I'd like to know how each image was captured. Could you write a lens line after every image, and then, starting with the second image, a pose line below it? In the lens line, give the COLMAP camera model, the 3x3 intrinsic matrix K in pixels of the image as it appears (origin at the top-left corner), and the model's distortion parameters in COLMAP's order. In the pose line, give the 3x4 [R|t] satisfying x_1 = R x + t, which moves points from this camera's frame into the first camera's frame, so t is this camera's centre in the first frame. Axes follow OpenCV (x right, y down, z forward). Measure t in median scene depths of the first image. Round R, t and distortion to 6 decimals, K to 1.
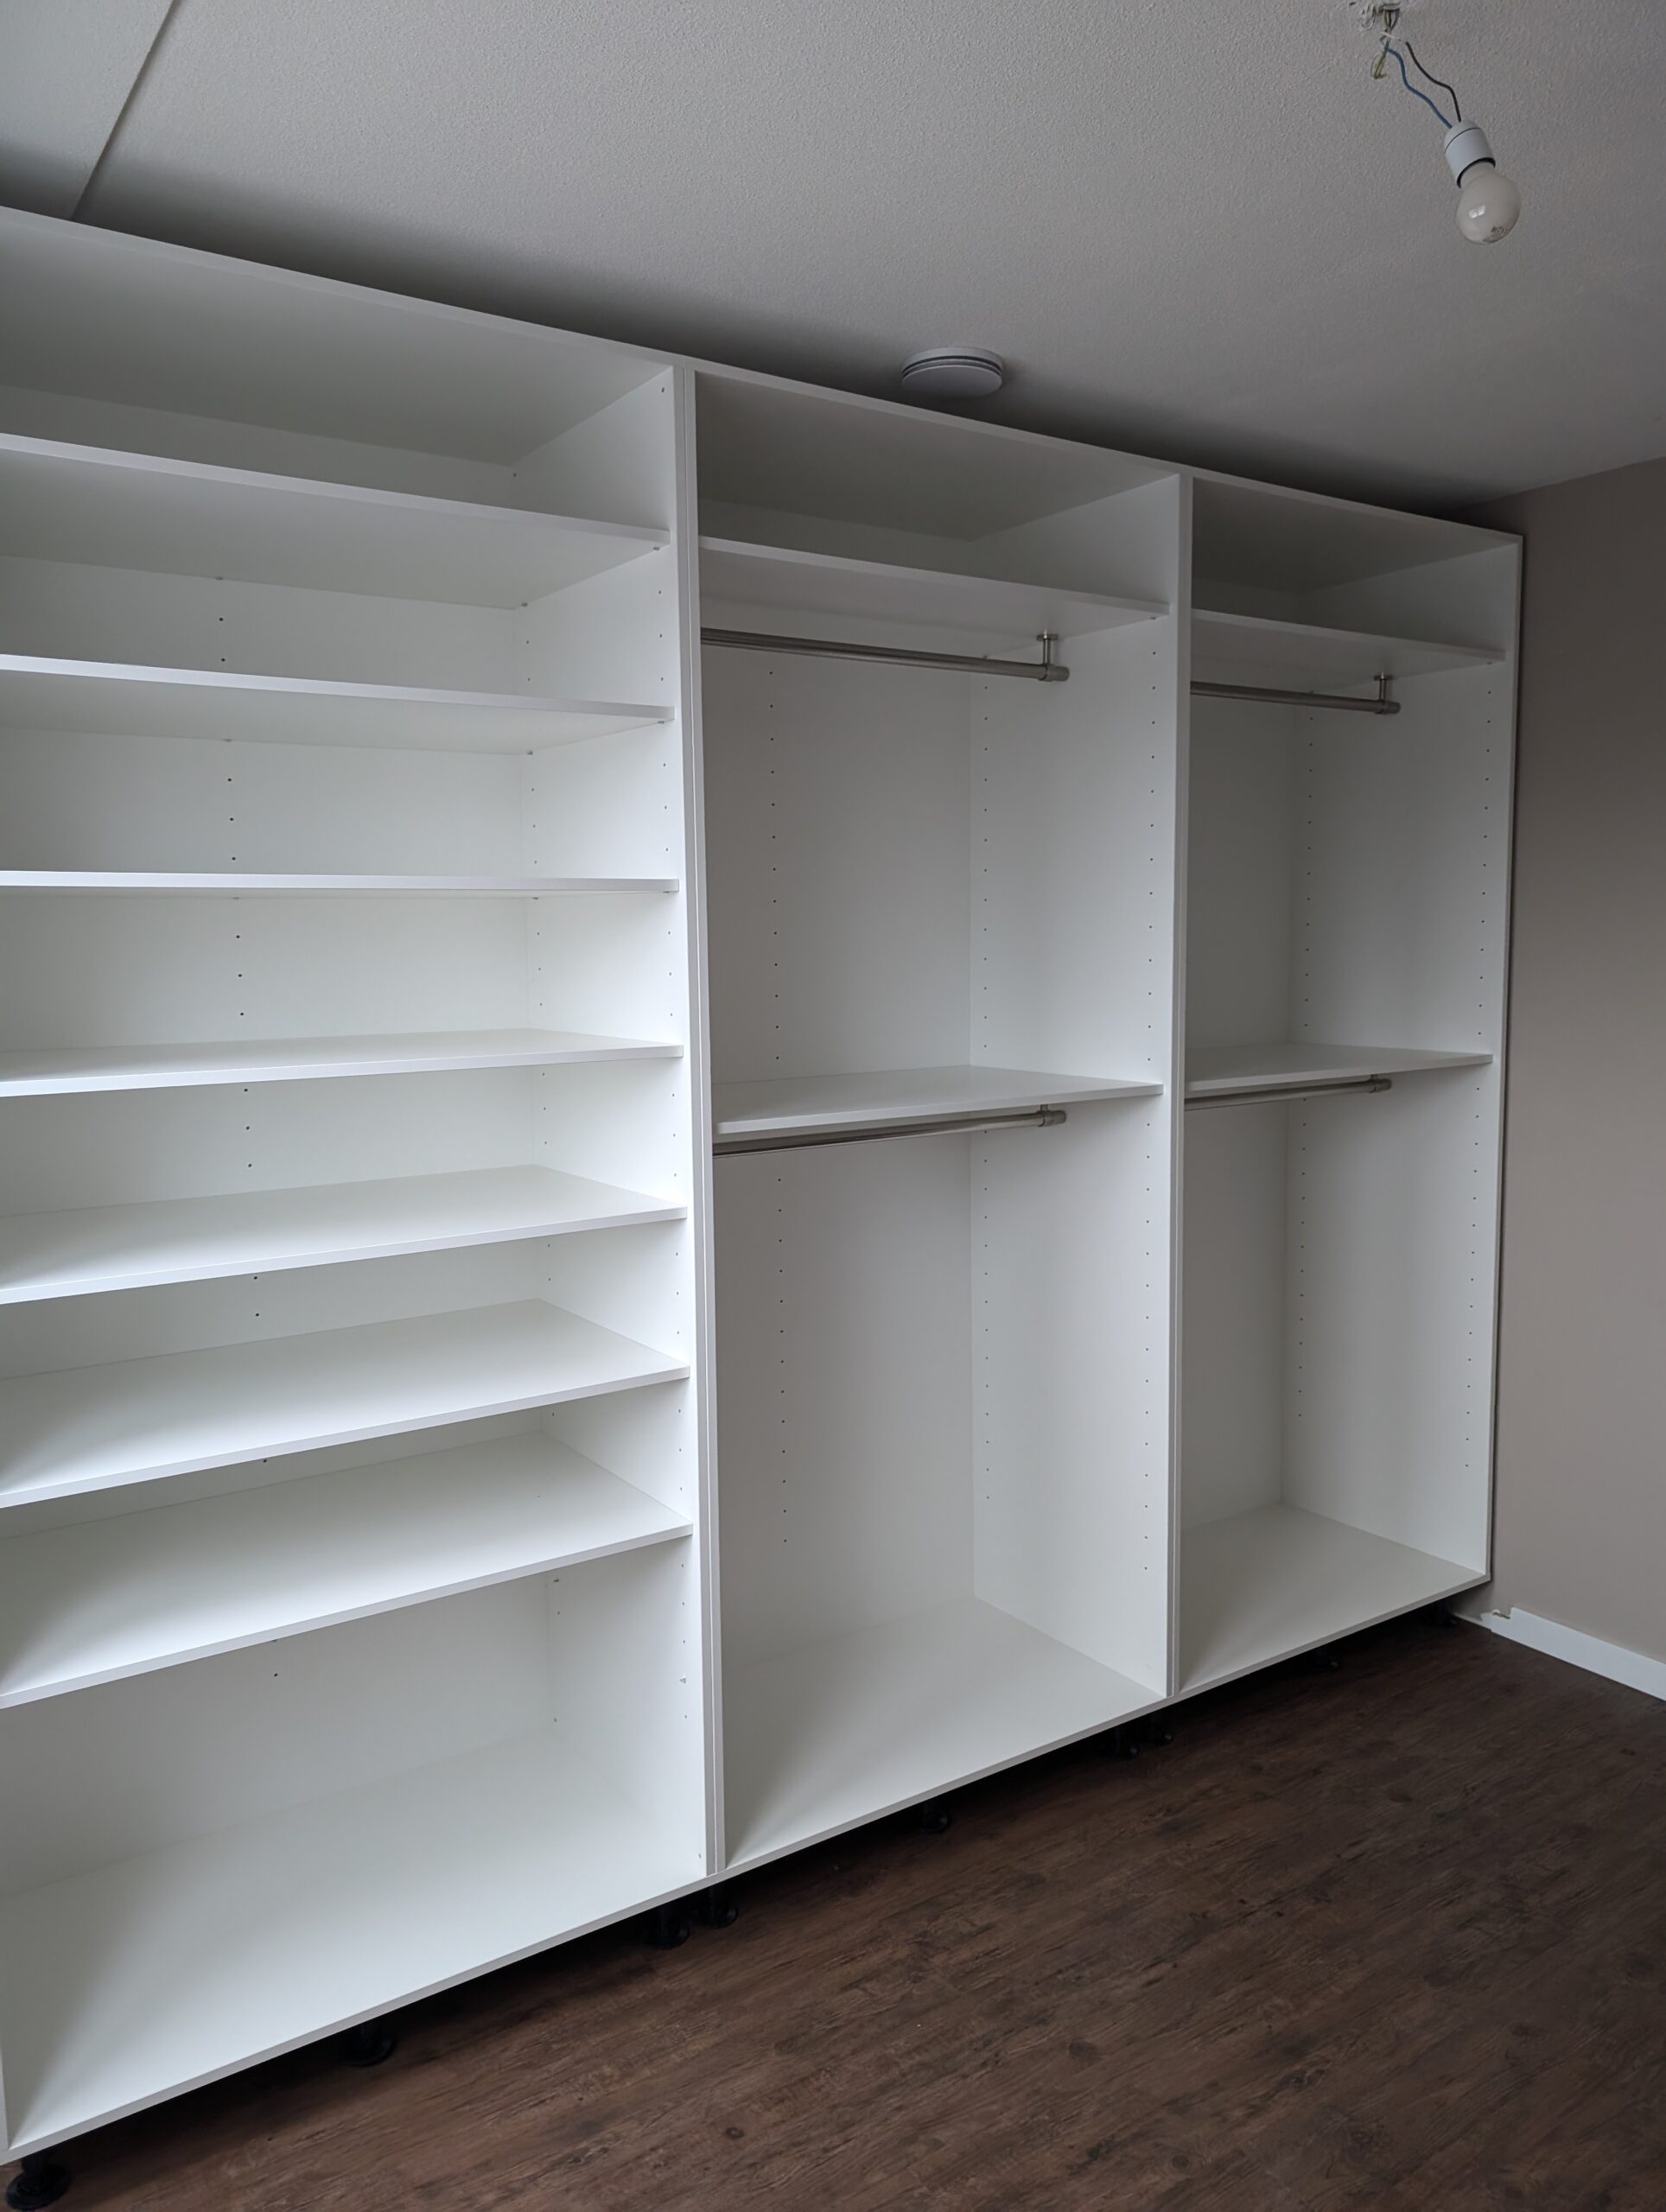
lens RADIAL K [[1589.4, 0, 833.0], [0, 1589.4, 1106.0], [0, 0, 1]] dist [0.002576, 0.002157]
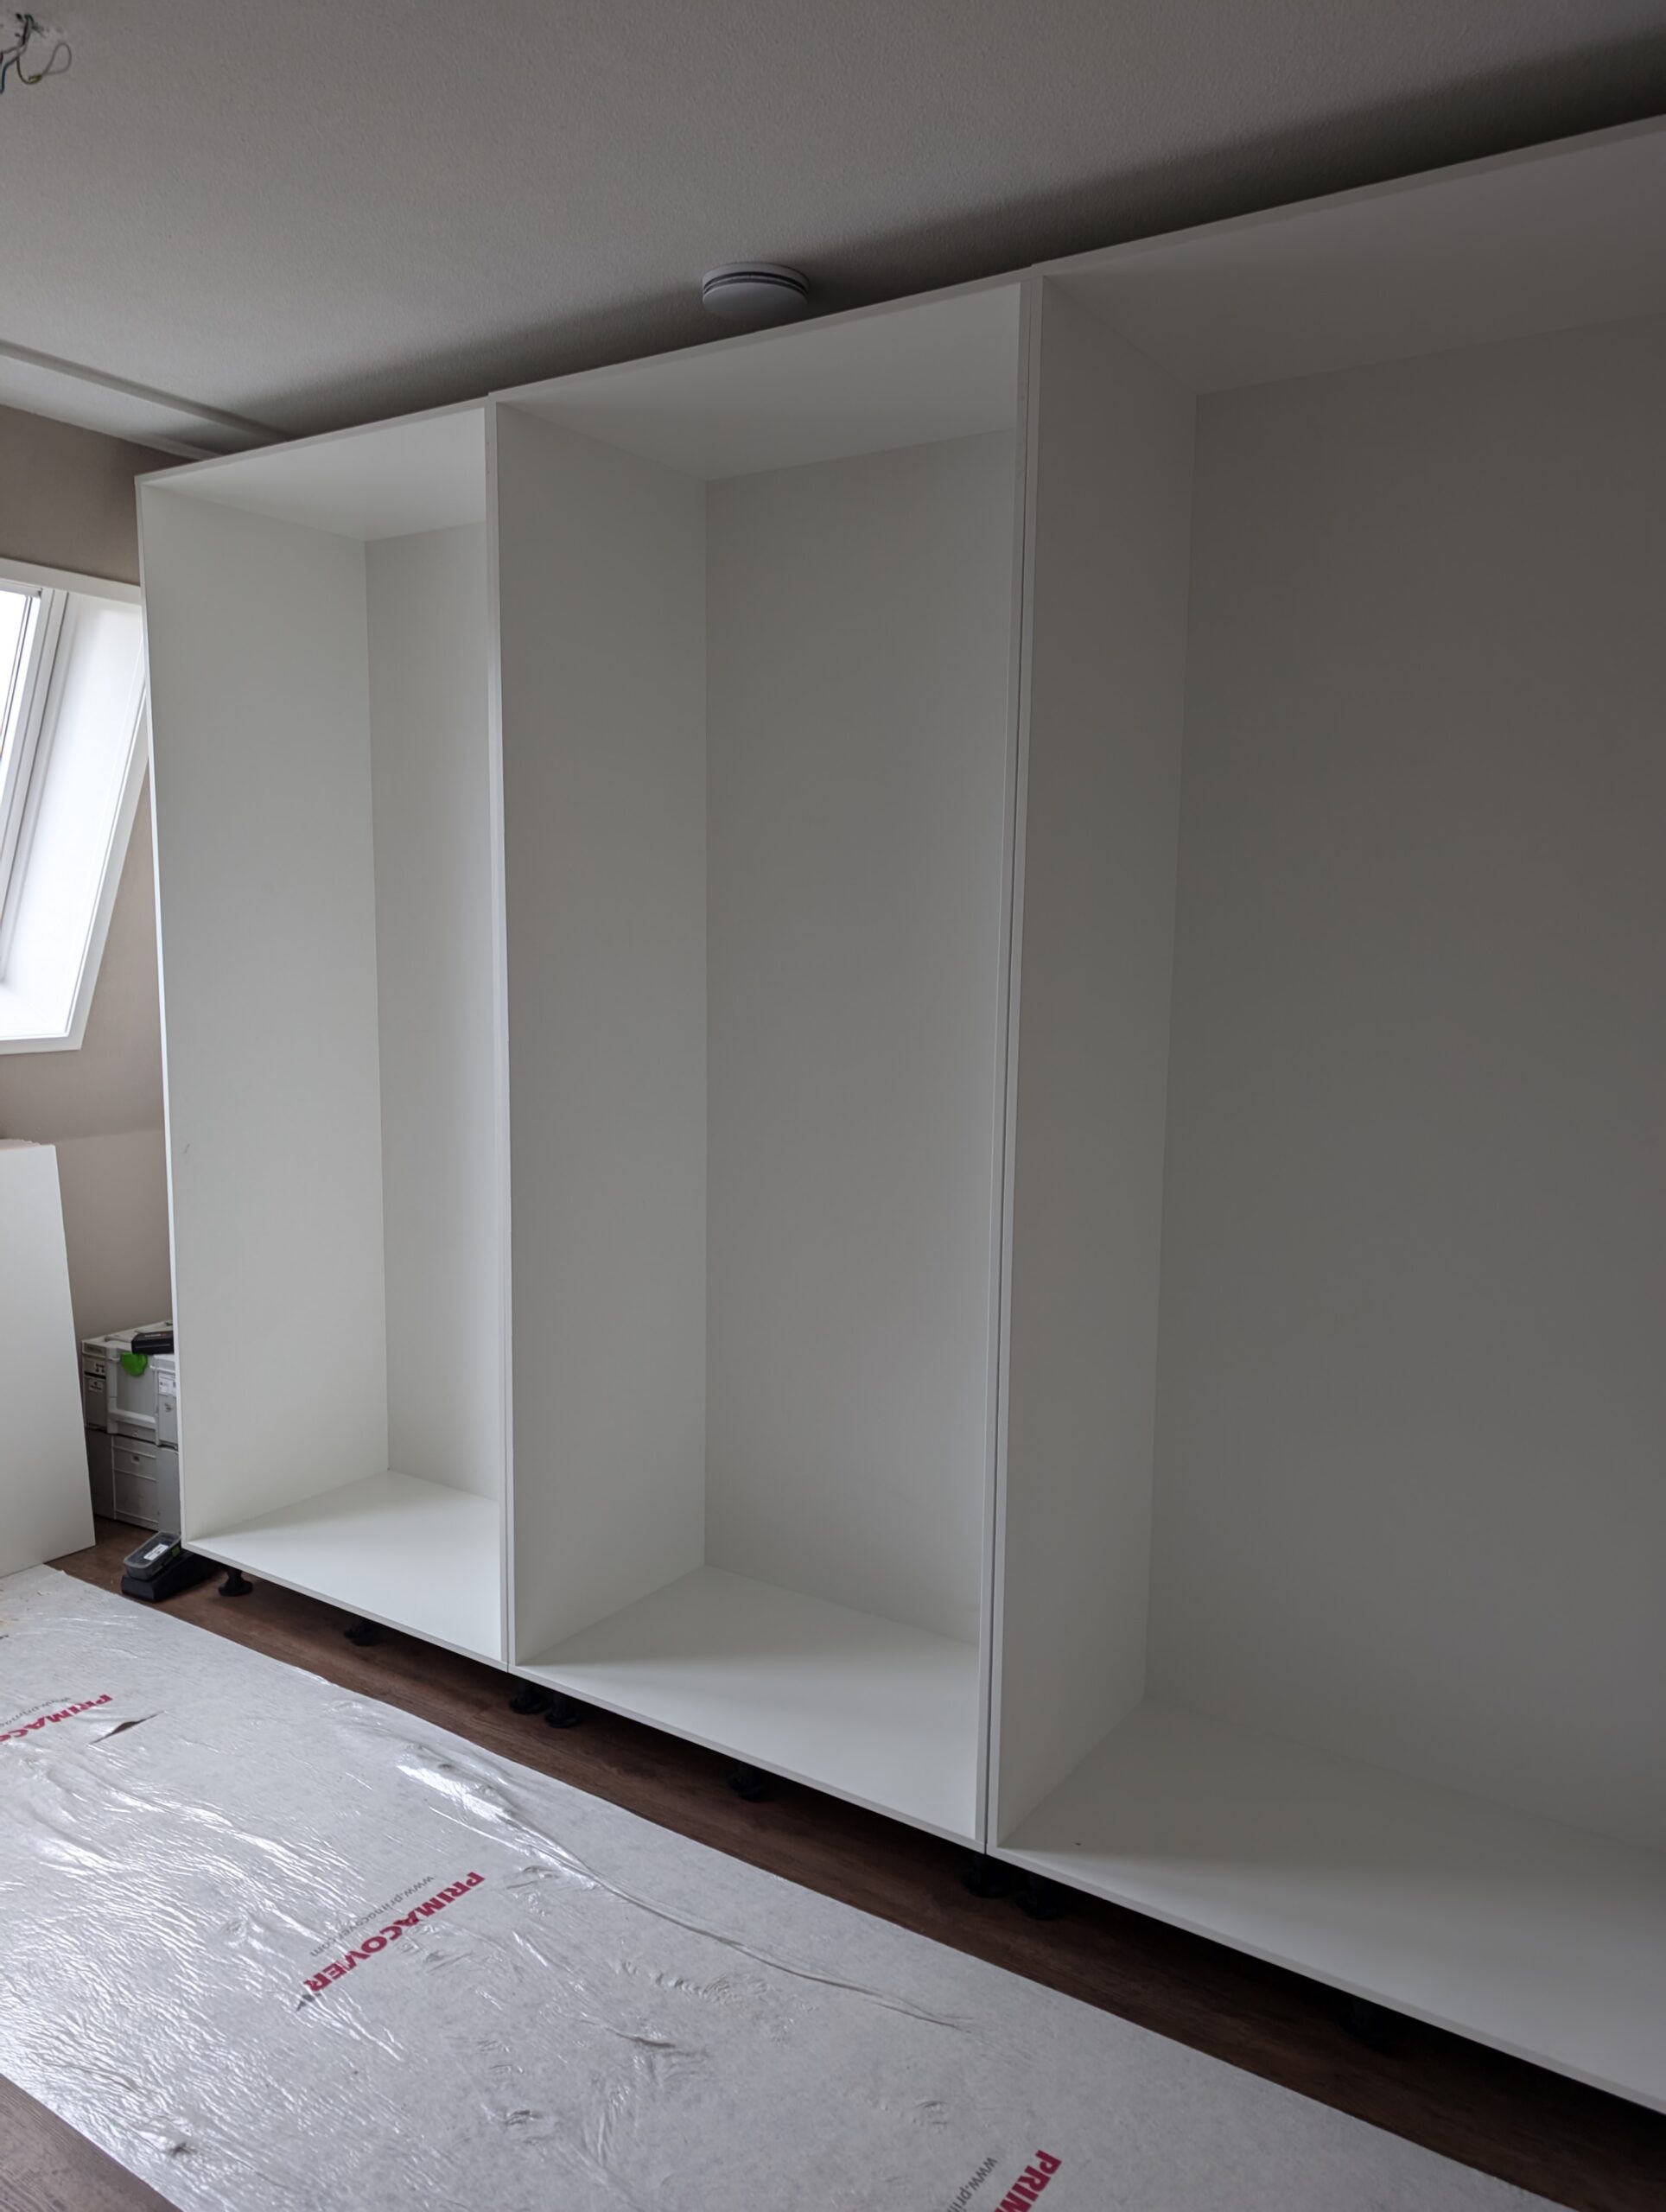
lens RADIAL K [[1589.4, 0, 833.0], [0, 1589.4, 1106.0], [0, 0, 1]] dist [0.002576, 0.002157]
pose [[0.380761, 0.131910, -0.915216, 1.056752], [-0.113186, 0.988978, 0.095452, -0.073487], [0.917720, 0.067246, 0.391495, 0.723818]]
